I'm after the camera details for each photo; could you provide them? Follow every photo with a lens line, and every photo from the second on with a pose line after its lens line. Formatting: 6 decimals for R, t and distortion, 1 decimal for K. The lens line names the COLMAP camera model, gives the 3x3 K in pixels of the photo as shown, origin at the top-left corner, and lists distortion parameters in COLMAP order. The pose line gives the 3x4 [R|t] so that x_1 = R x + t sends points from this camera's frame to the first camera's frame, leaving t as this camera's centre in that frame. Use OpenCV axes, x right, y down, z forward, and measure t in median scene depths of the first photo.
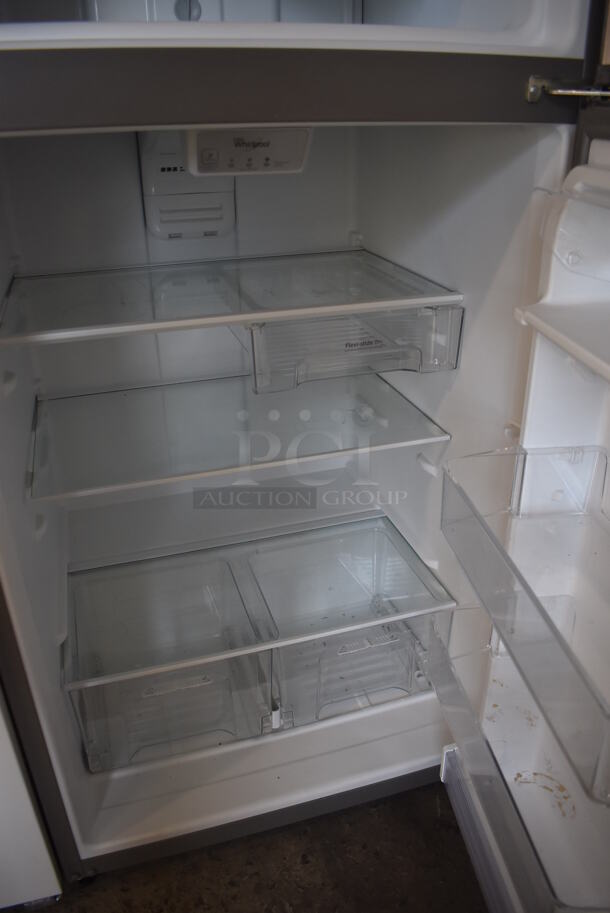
lens RADIAL K [[704.5, 0, 305.0], [0, 704.5, 456.5], [0, 0, 1]] dist [-0.087316, 0.001316]
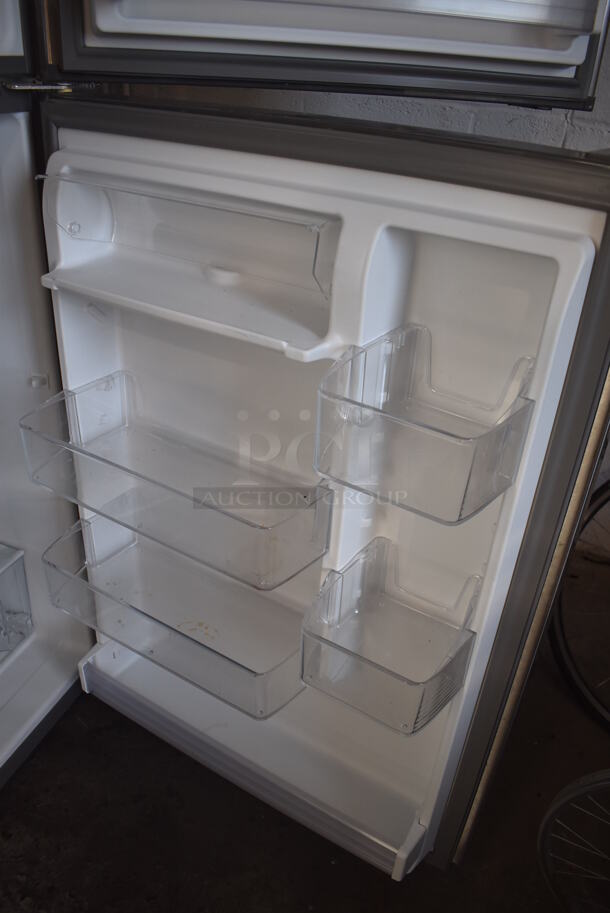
lens RADIAL K [[704.5, 0, 305.0], [0, 704.5, 456.5], [0, 0, 1]] dist [-0.087316, 0.001316]
pose [[0.598462, -0.356293, 0.717565, -0.341701], [0.289165, 0.931354, 0.221277, -0.054557], [-0.747146, 0.075068, 0.660407, -0.075232]]
